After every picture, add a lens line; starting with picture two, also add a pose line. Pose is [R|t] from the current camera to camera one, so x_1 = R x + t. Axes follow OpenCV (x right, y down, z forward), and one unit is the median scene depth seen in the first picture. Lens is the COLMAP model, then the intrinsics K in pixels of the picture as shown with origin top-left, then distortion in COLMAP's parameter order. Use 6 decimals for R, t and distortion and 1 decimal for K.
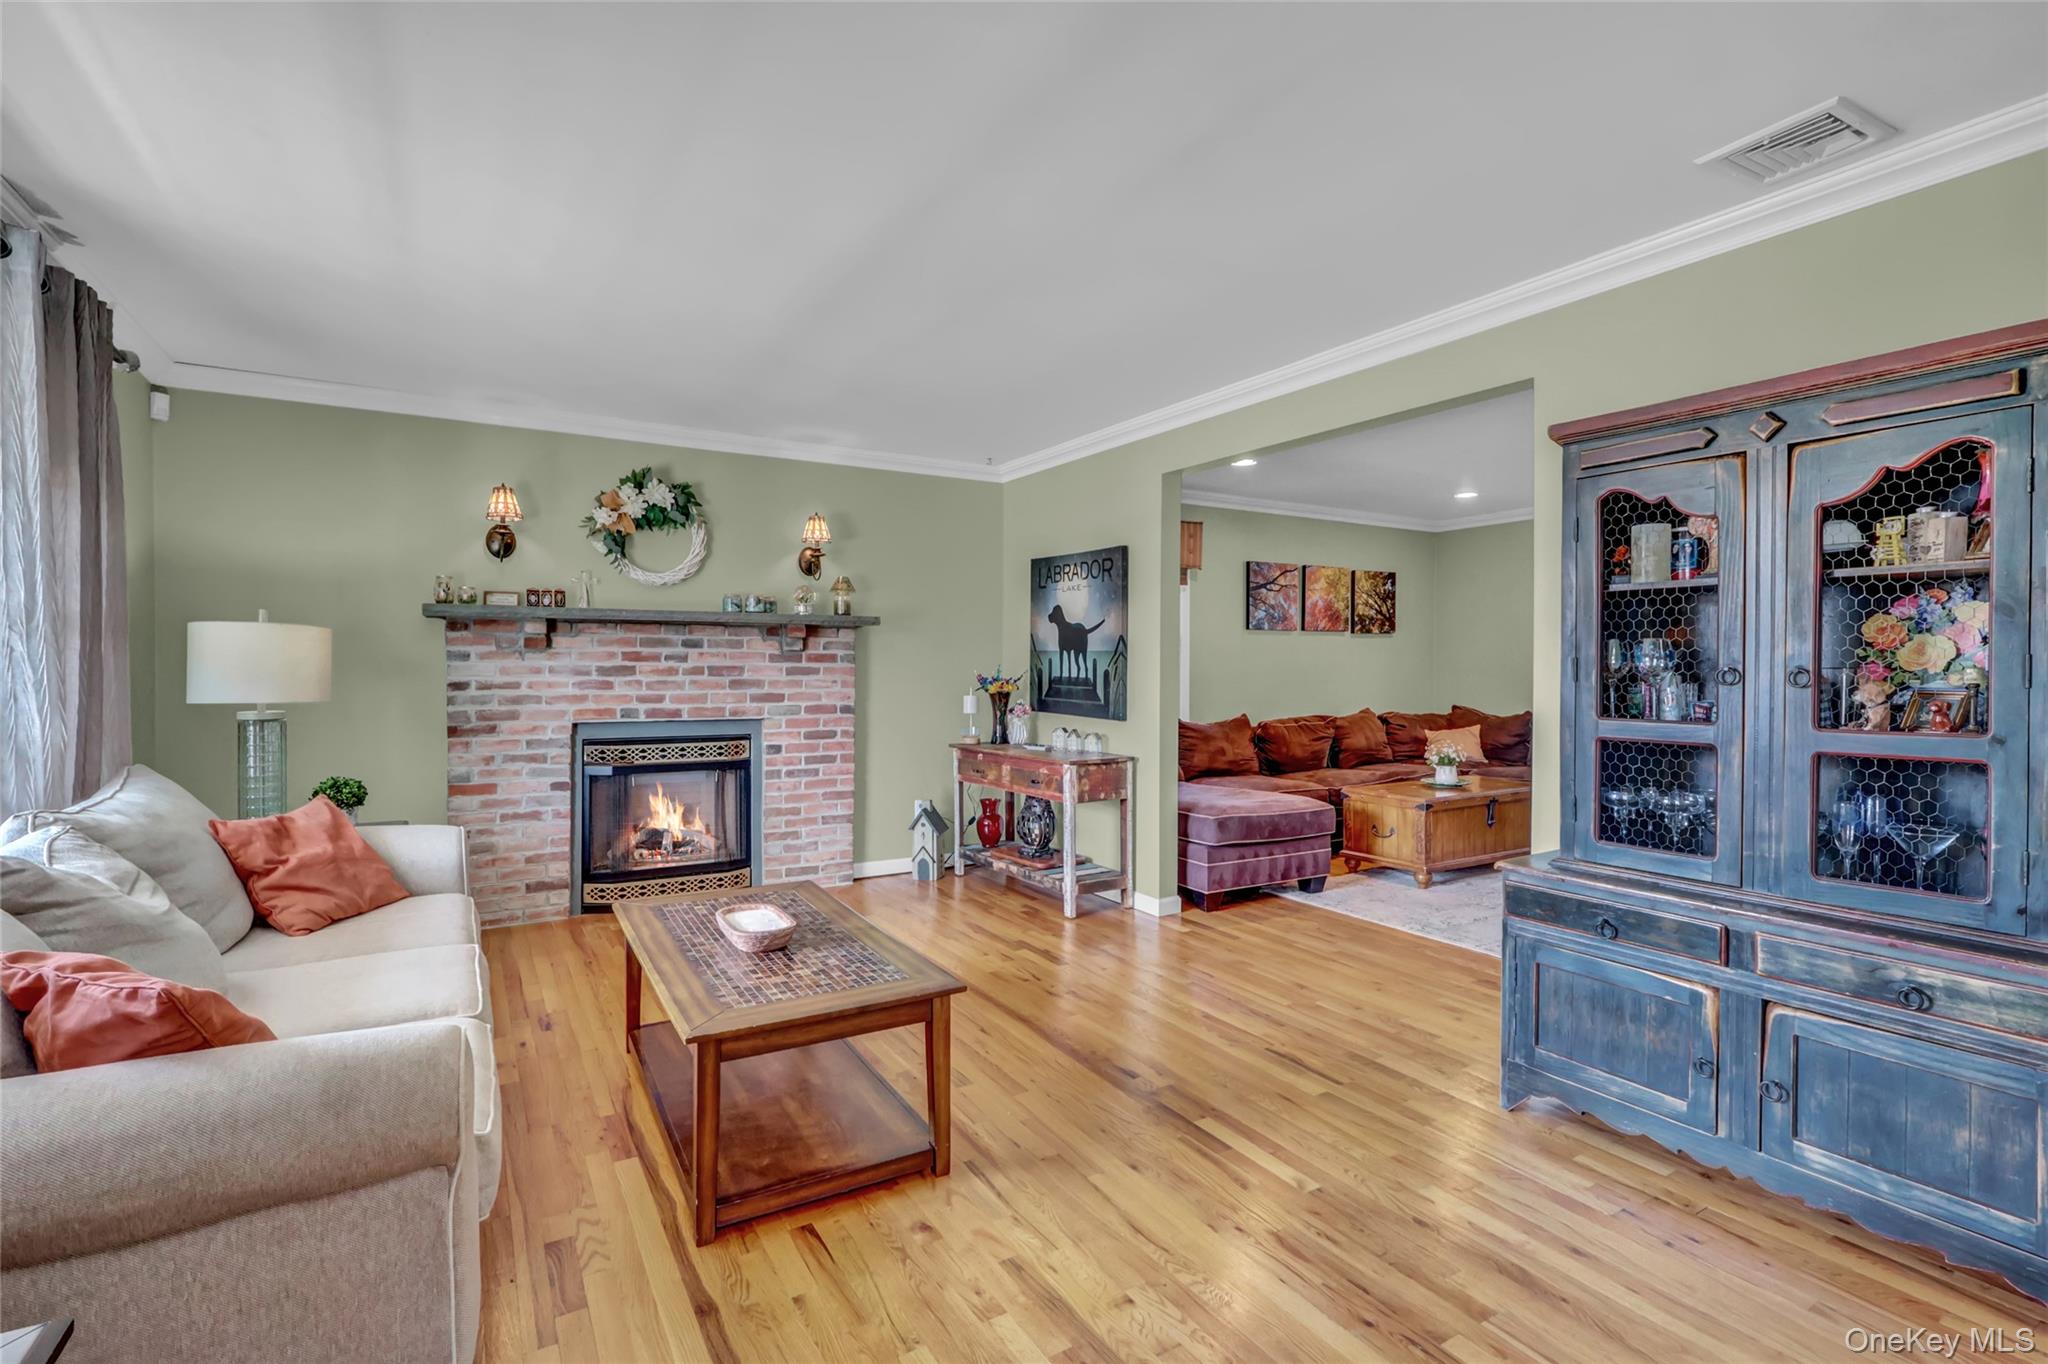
lens RADIAL K [[948.0, 0, 1024.0], [0, 948.0, 678.8], [0, 0, 1]] dist [-0.000244, -0.000671]
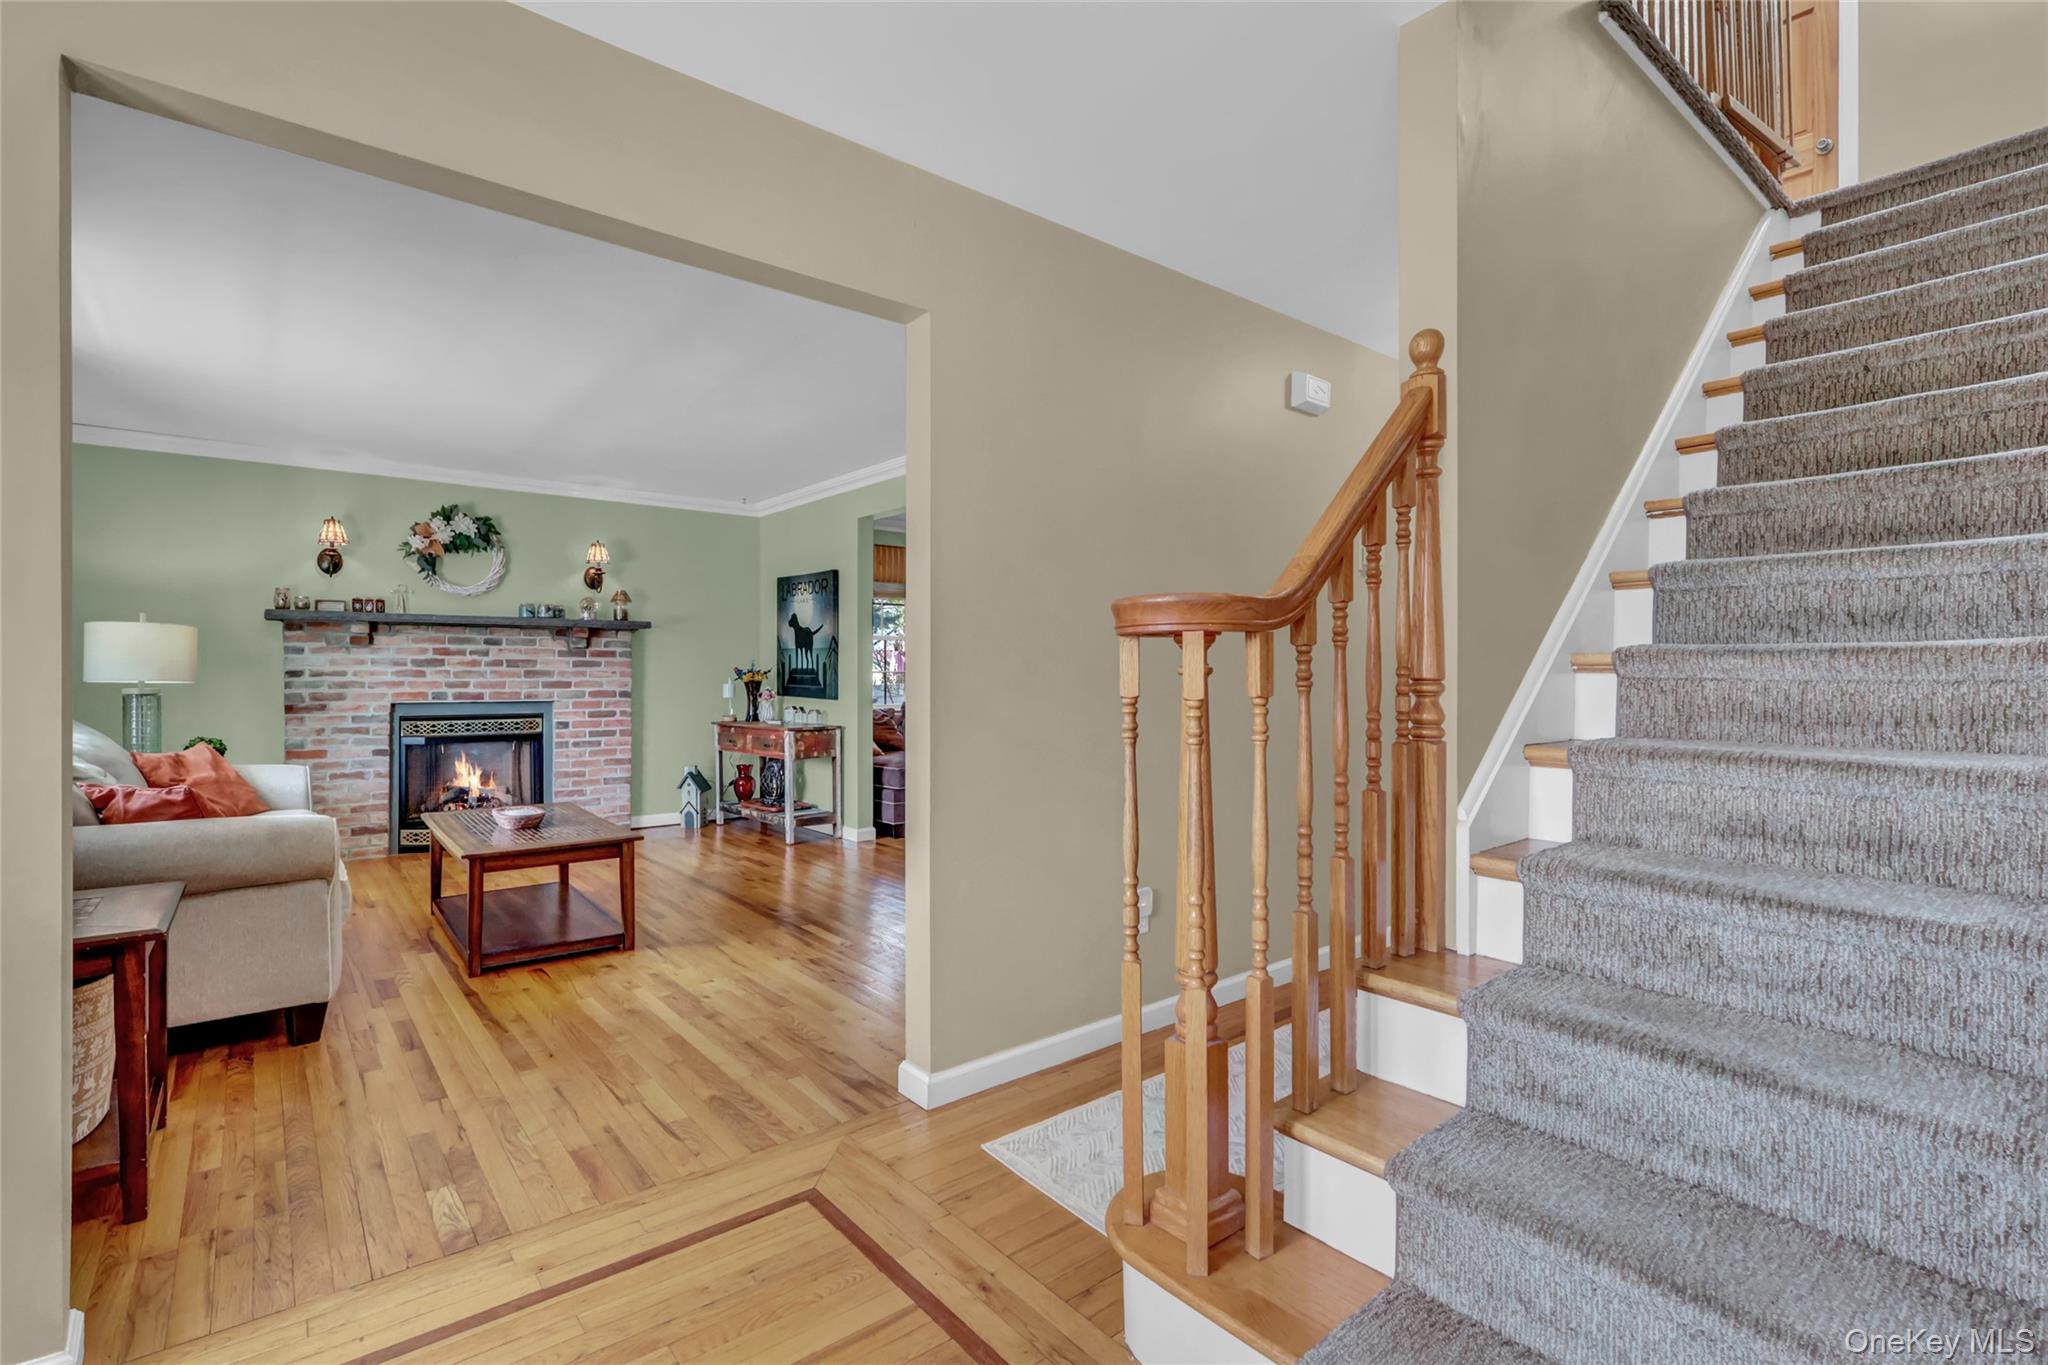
lens RADIAL K [[951.2, 0, 1026.1], [0, 951.2, 680.2], [0, 0, 1]] dist [0.001070, -0.000096]
pose [[0.989492, -0.003844, 0.144534, 0.182418], [0.005024, 0.999957, -0.007795, 0.029297], [-0.144498, 0.008439, 0.989469, -0.386570]]
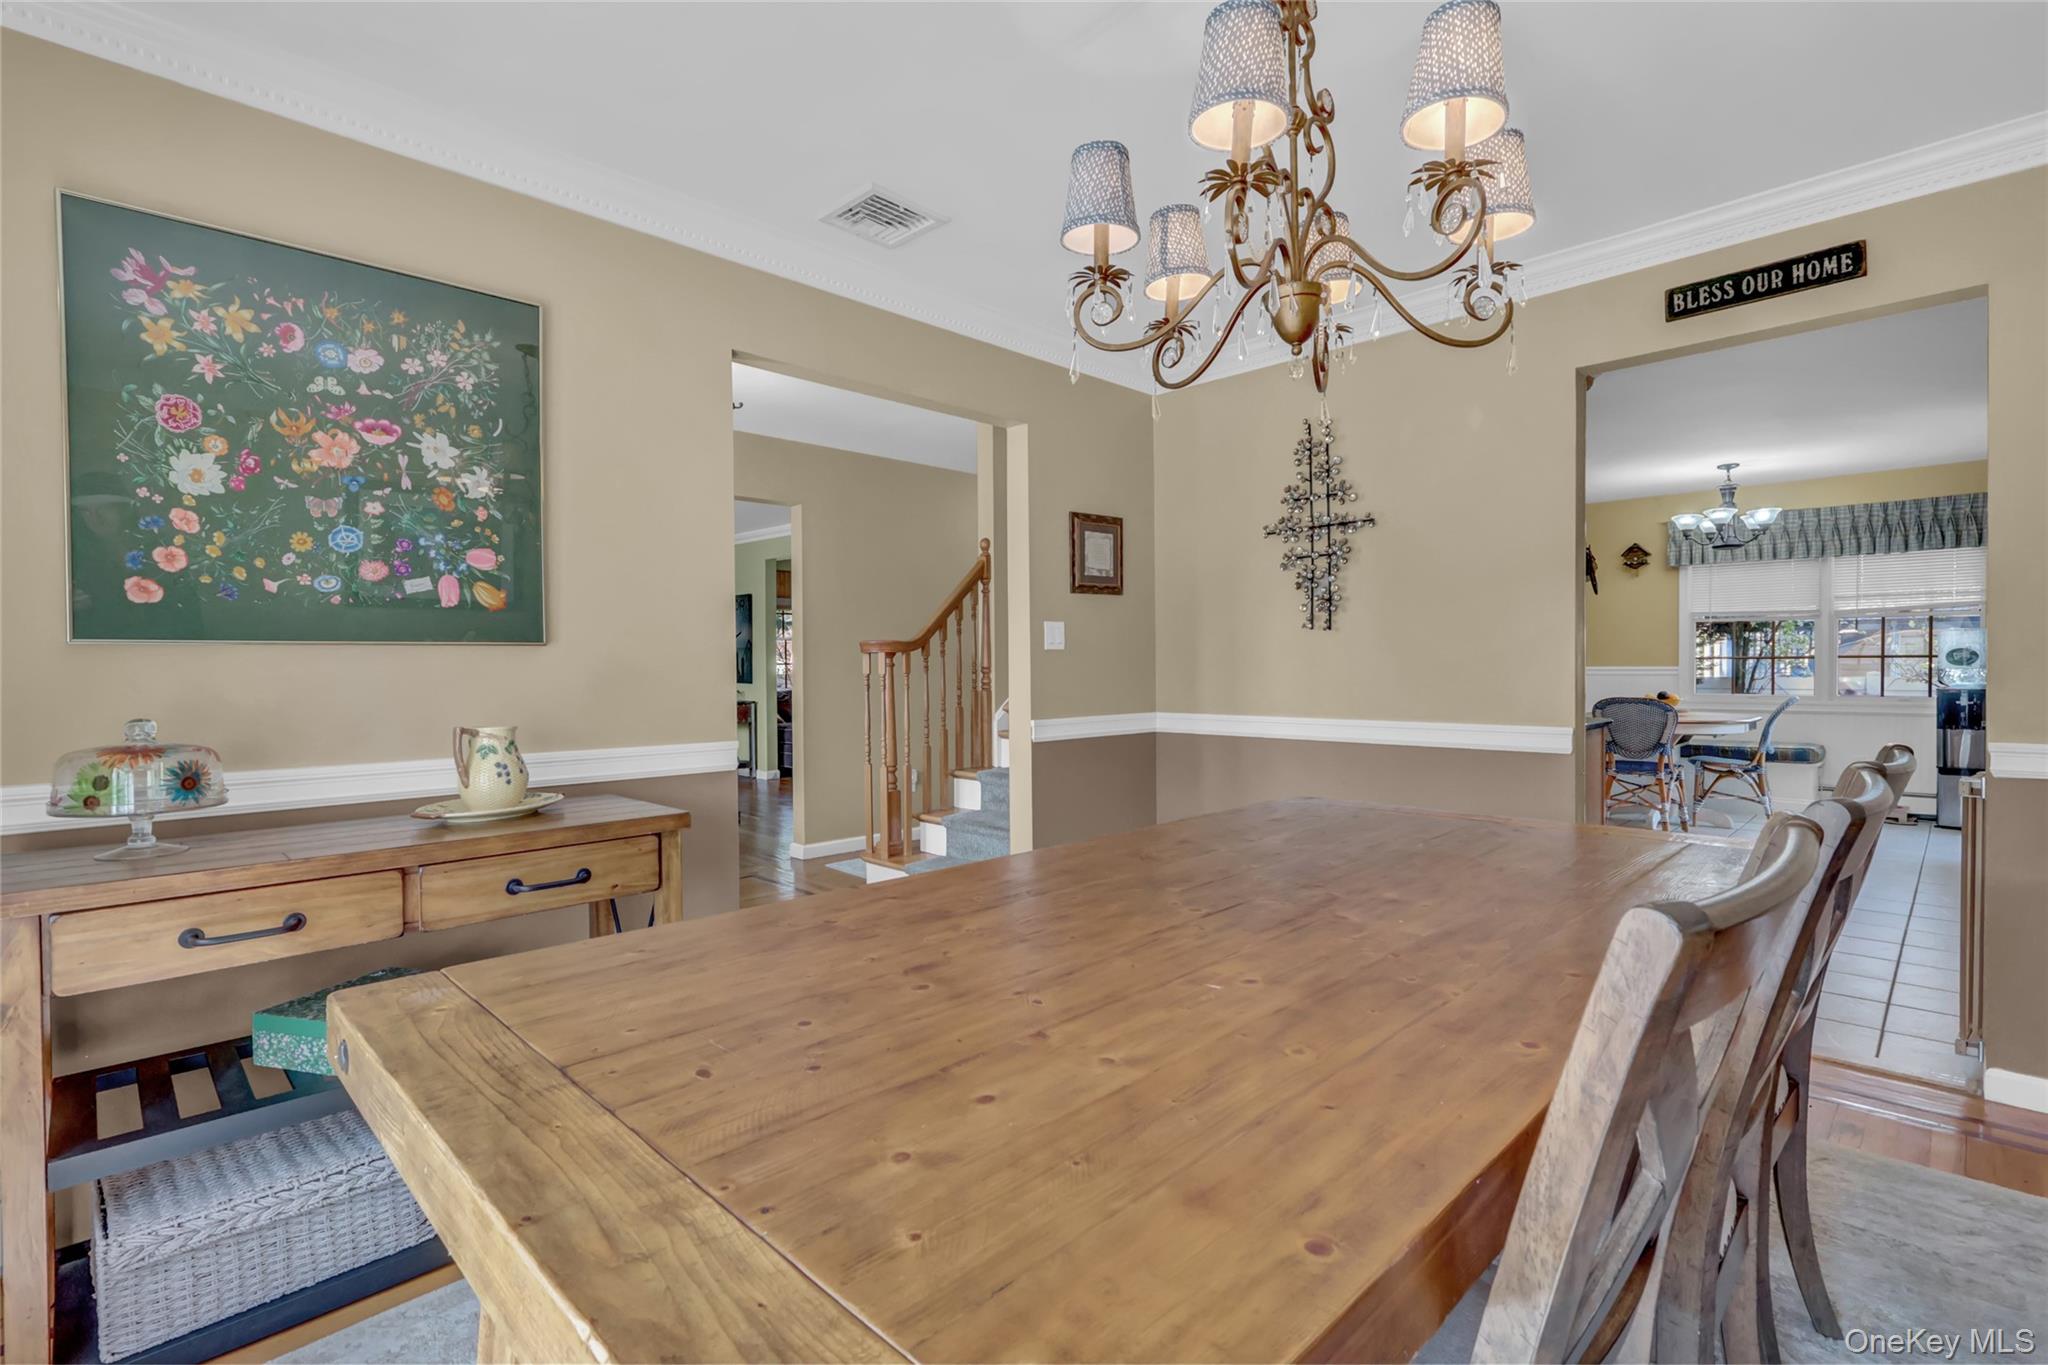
lens RADIAL K [[951.2, 0, 1026.1], [0, 951.2, 680.2], [0, 0, 1]] dist [0.001070, -0.000096]
pose [[0.970725, -0.013598, 0.239807, 0.191122], [0.013099, 0.999907, 0.003676, 0.038051], [-0.239835, -0.000427, 0.970814, -1.070109]]
